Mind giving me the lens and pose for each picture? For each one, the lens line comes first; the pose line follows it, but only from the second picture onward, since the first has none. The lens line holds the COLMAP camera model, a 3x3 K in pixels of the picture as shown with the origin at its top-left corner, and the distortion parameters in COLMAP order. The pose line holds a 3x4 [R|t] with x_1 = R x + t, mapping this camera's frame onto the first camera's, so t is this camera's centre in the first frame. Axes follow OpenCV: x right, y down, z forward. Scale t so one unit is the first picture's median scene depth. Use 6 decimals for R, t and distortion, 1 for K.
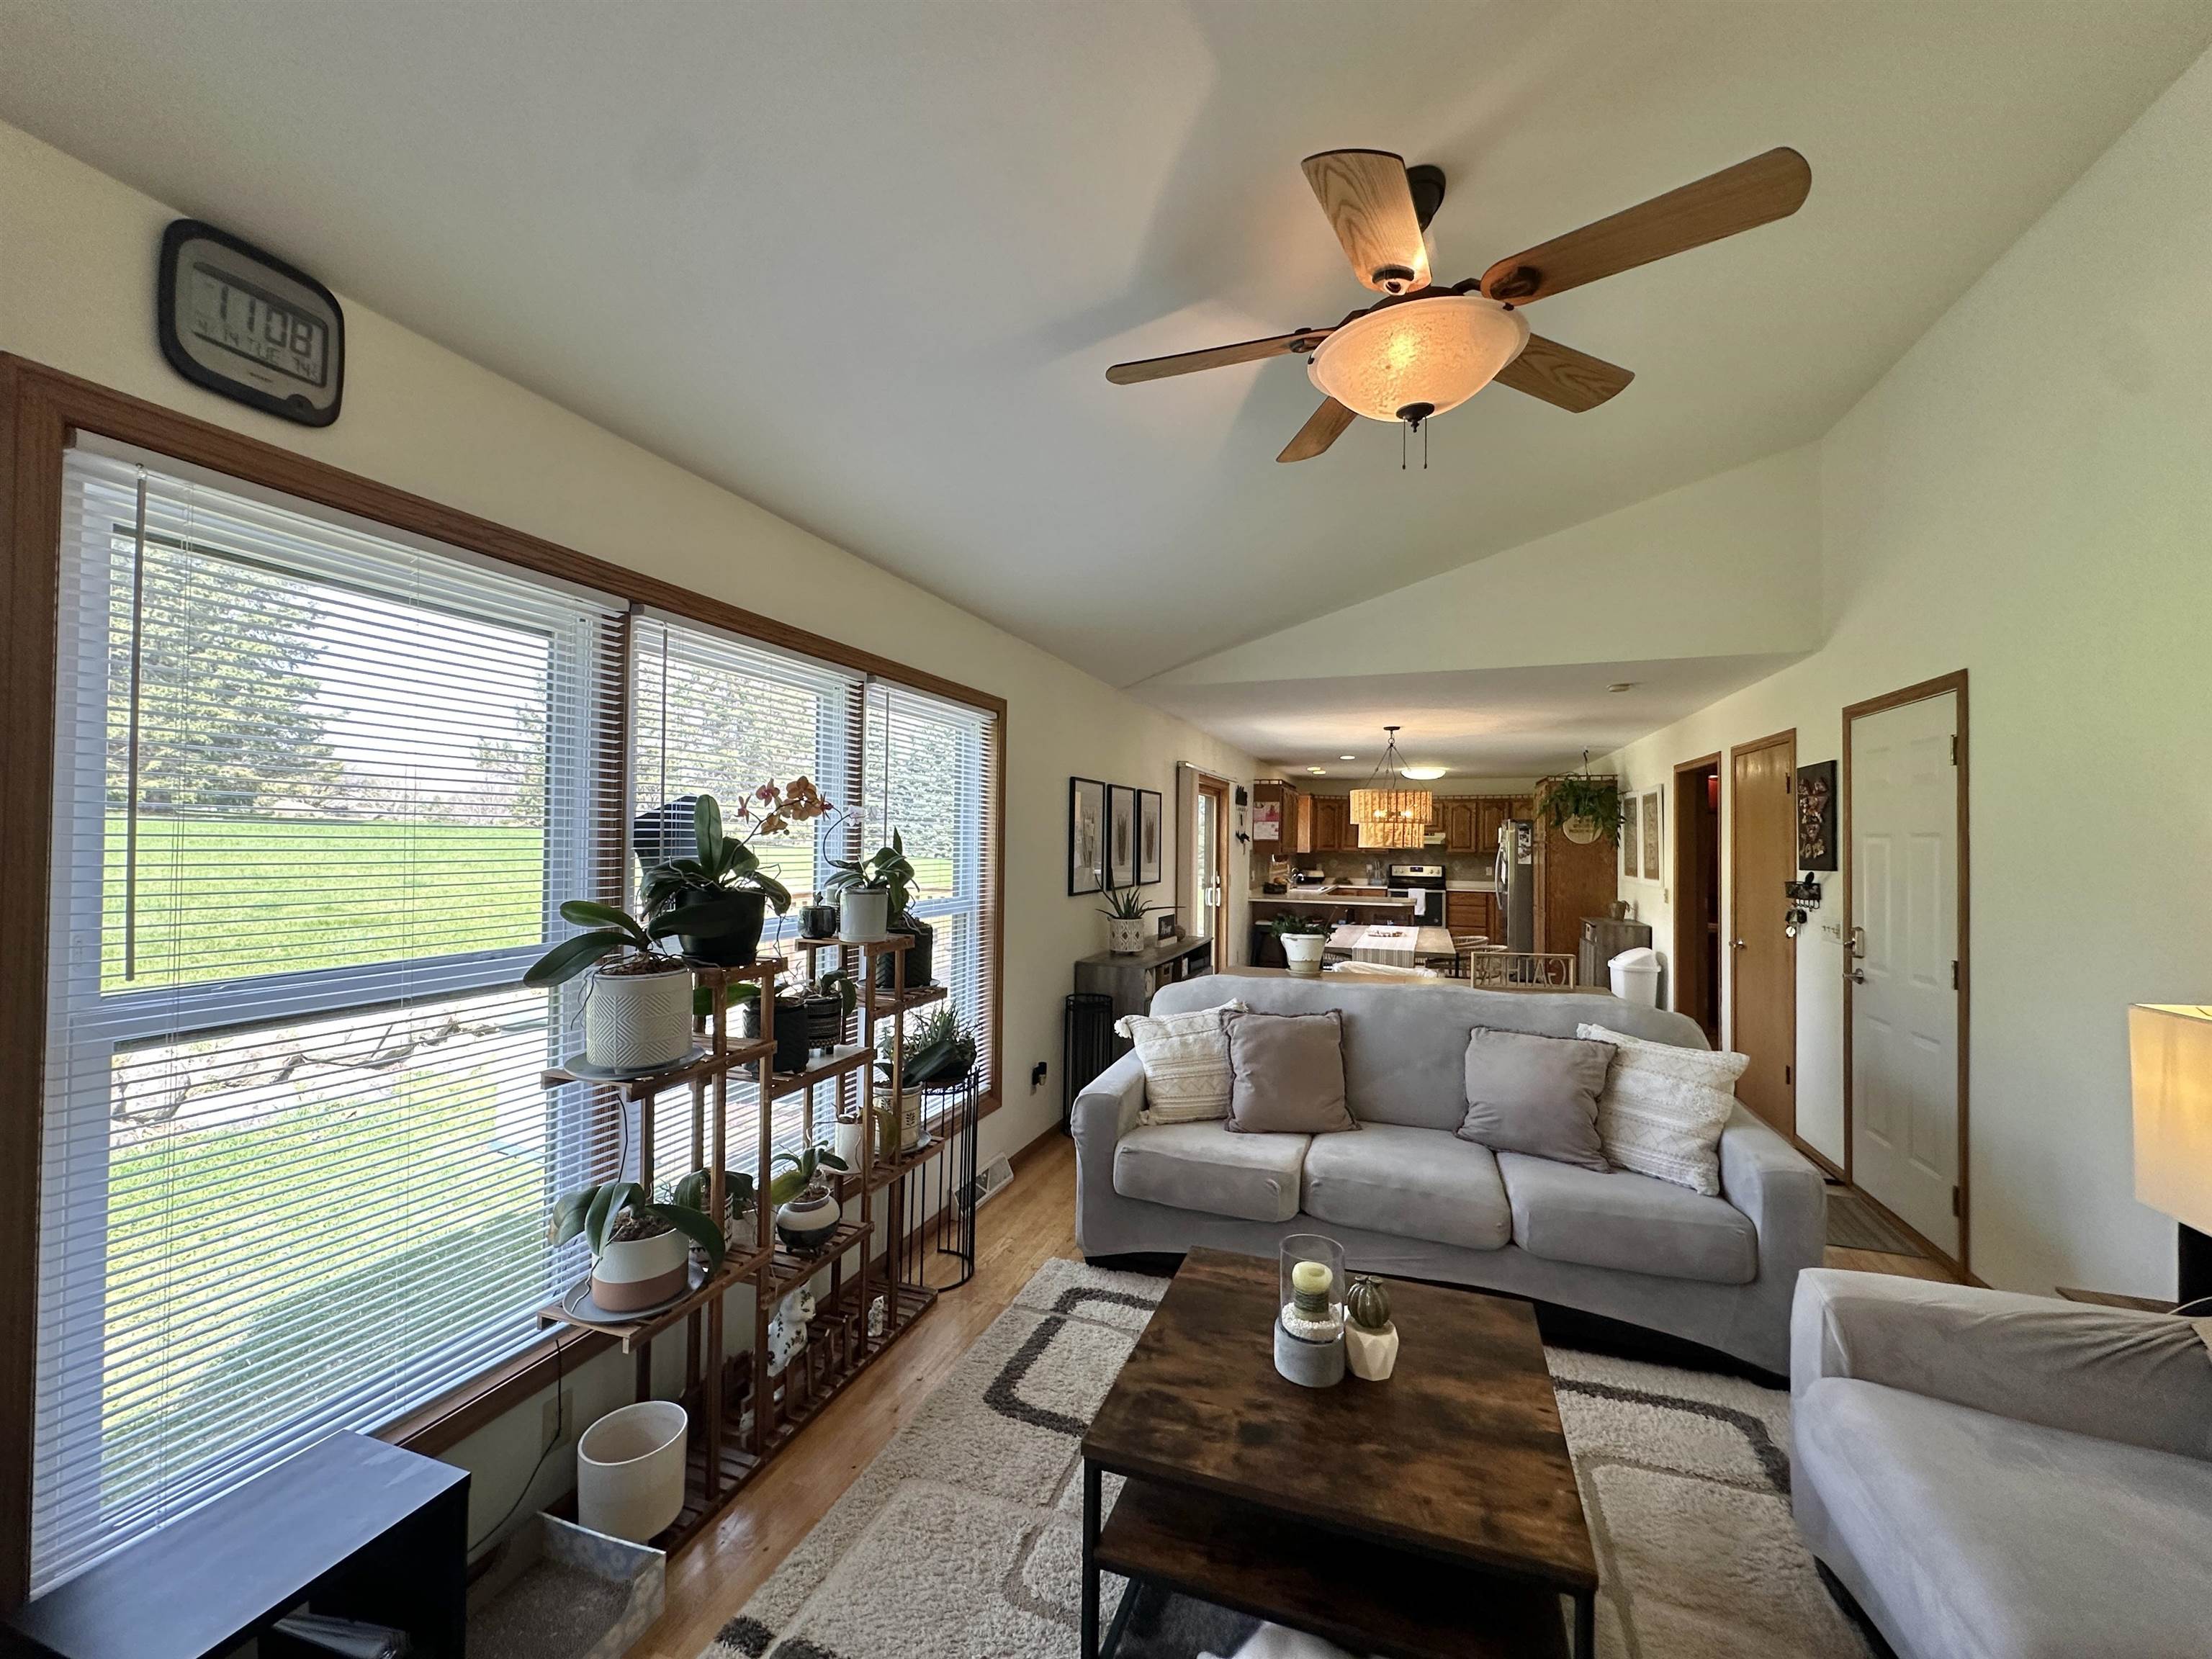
lens RADIAL K [[879.6, 0, 1104.9], [0, 879.6, 827.6], [0, 0, 1]] dist [-0.003379, 0.000597]
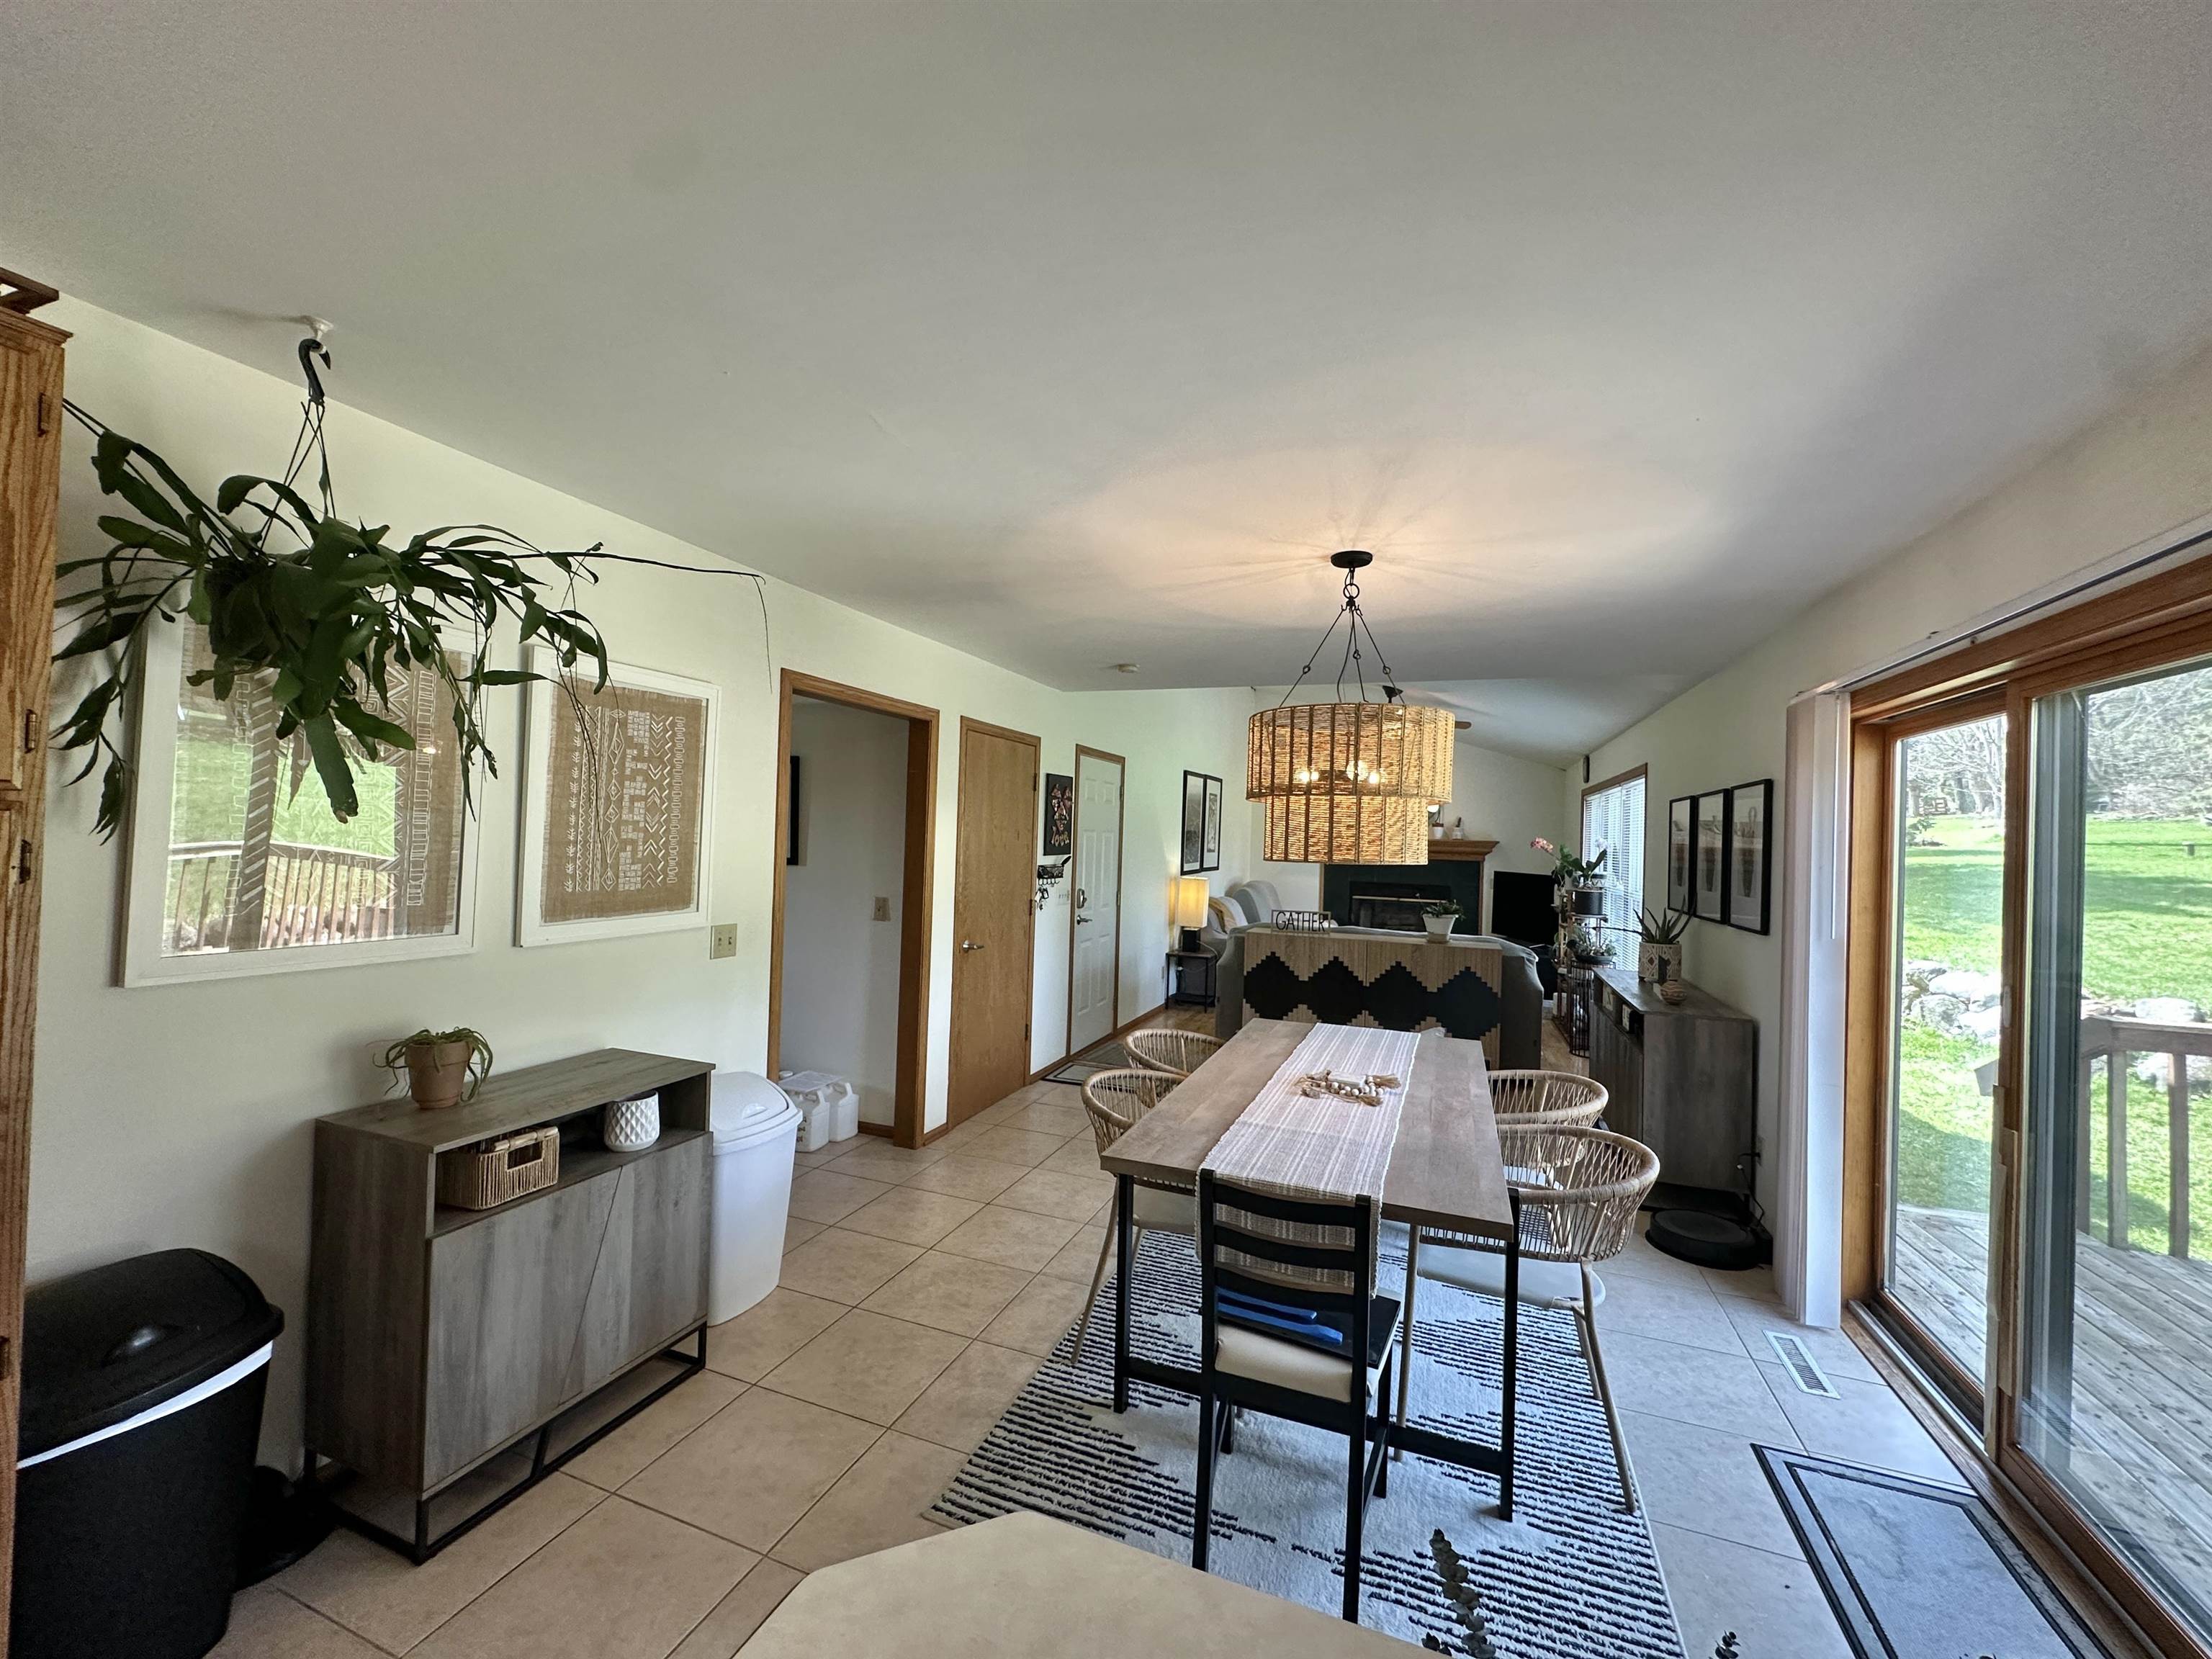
lens RADIAL K [[881.0, 0, 1105.0], [0, 881.0, 827.9], [0, 0, 1]] dist [-0.004898, 0.001557]
pose [[-0.998764, -0.042526, 0.025732, 0.981784], [-0.043127, 0.998798, -0.023280, 0.049842], [-0.024711, -0.024361, -0.999398, 3.250326]]
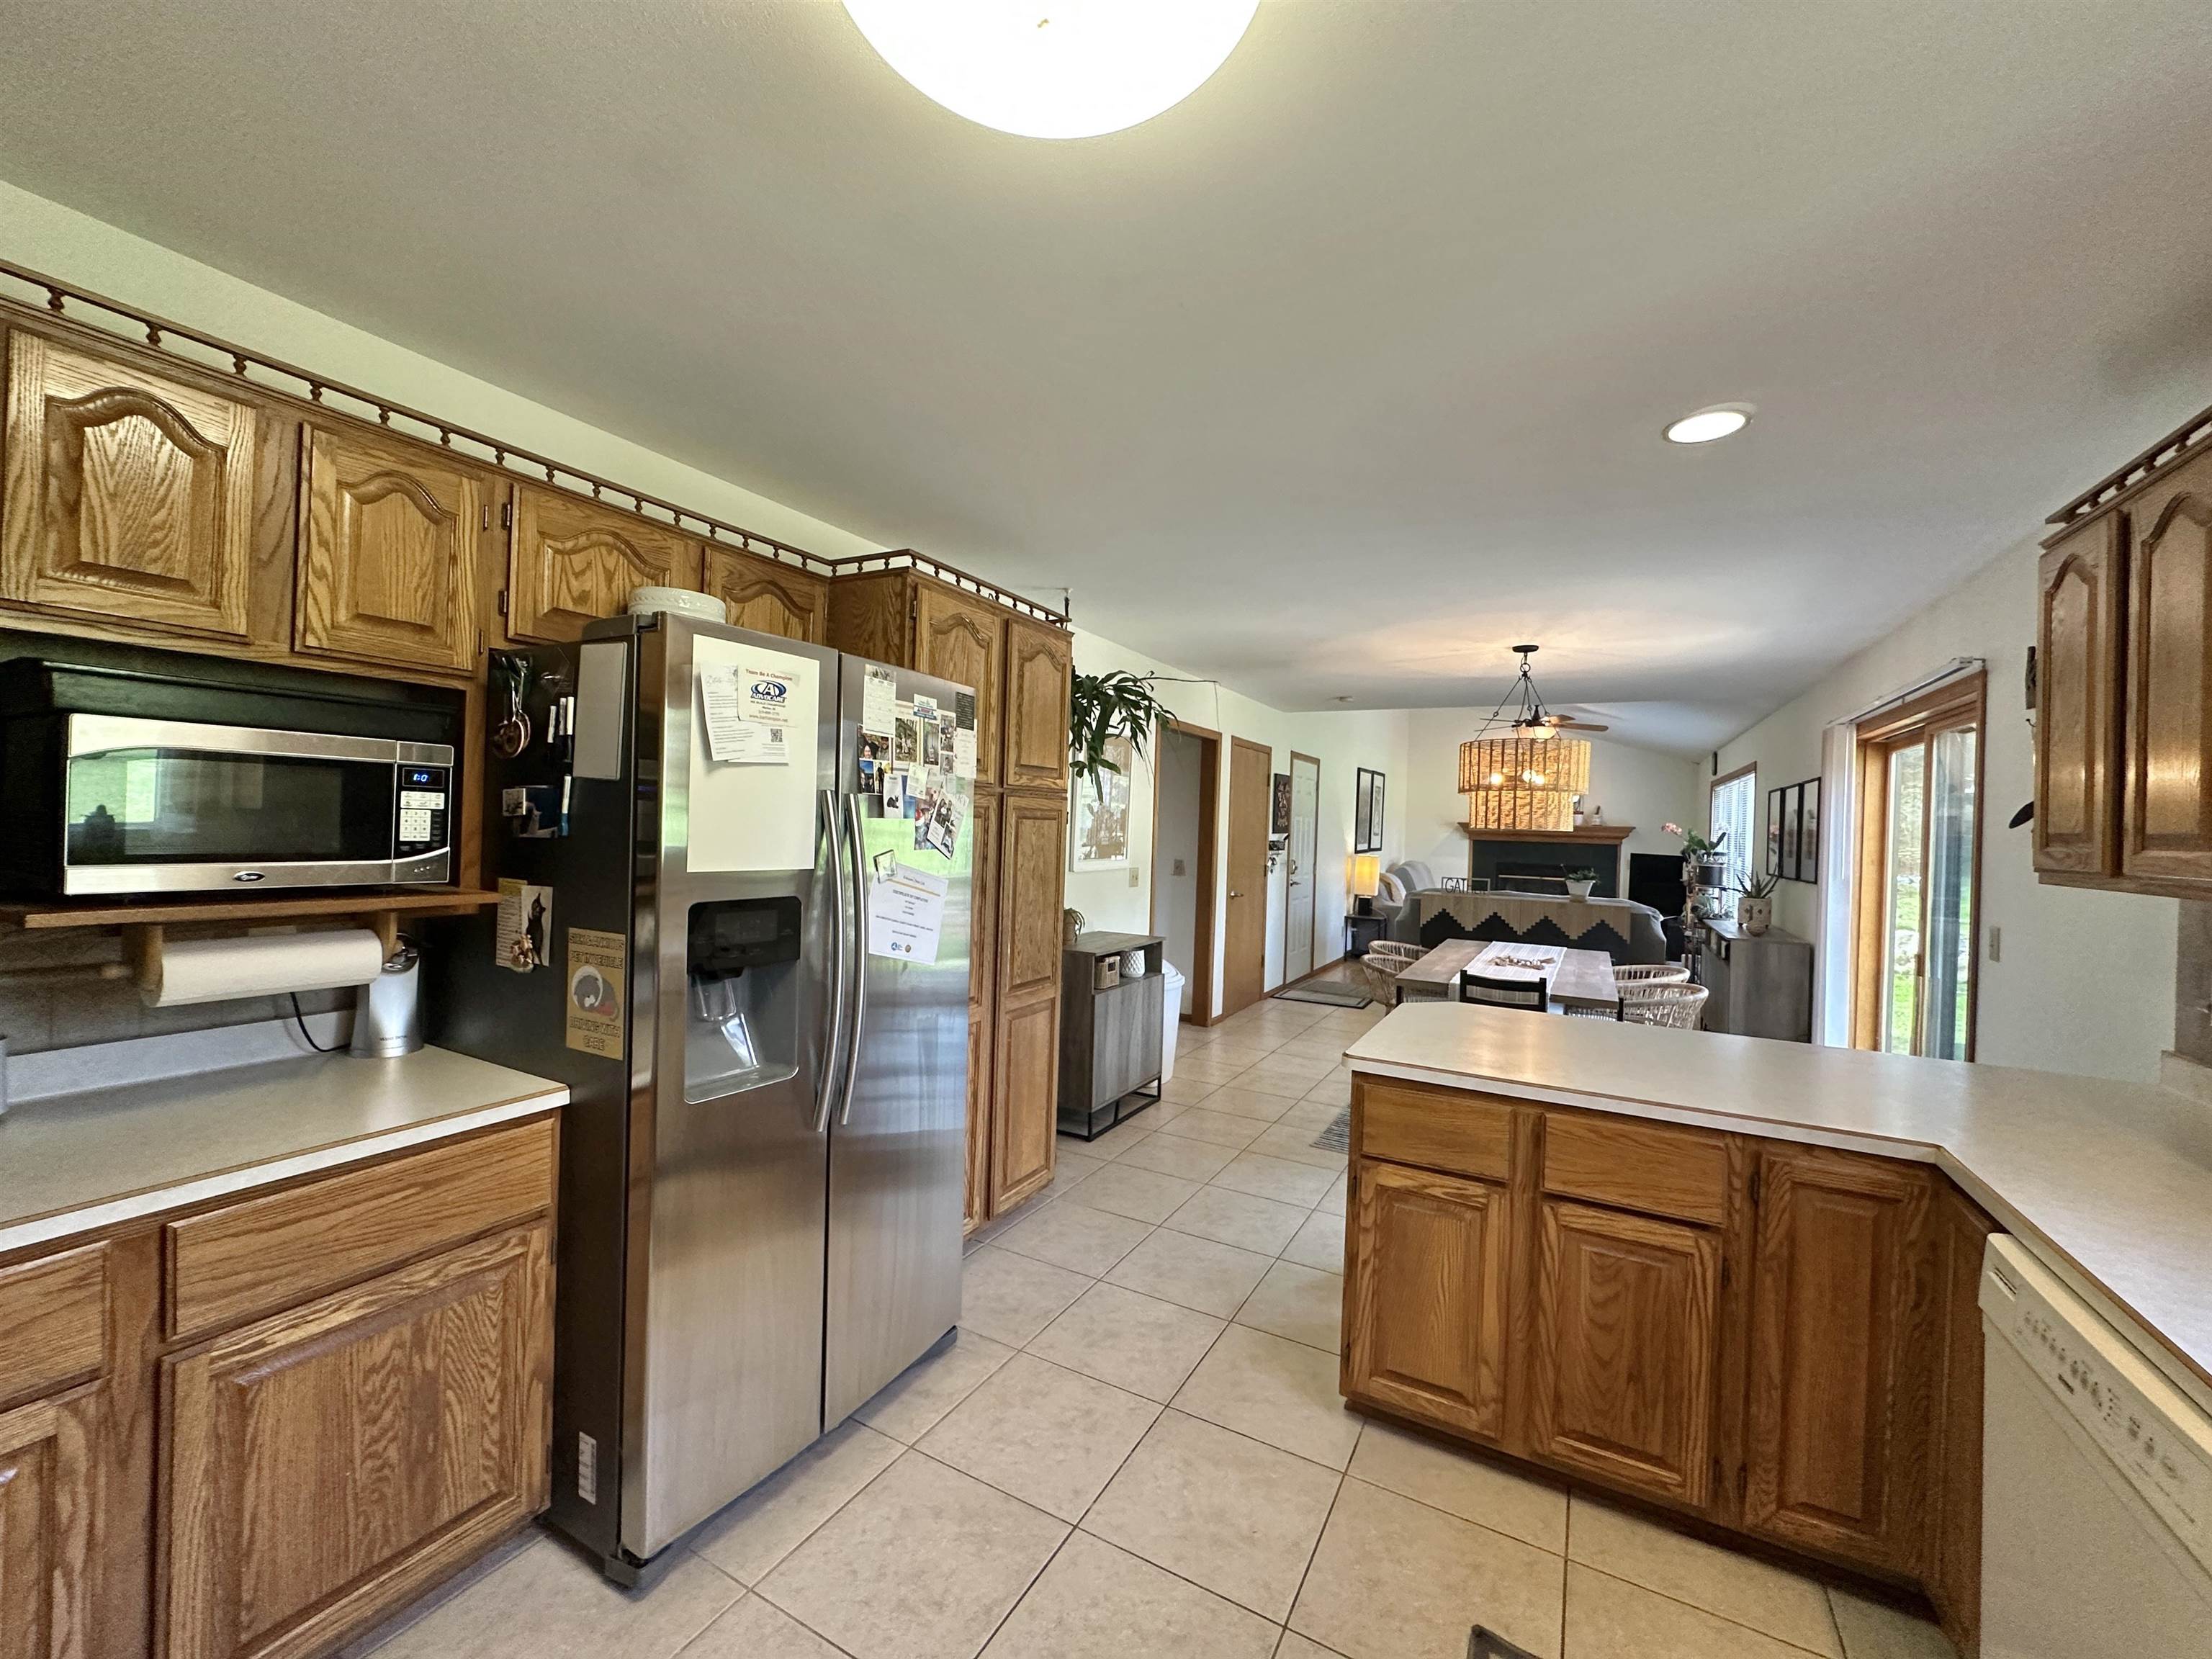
lens RADIAL K [[881.0, 0, 1105.0], [0, 881.0, 827.9], [0, 0, 1]] dist [-0.004898, 0.001557]
pose [[-0.986828, -0.043263, 0.155880, 1.230750], [-0.045001, 0.998958, -0.007636, 0.093610], [-0.155388, -0.014550, -0.987746, 3.956572]]
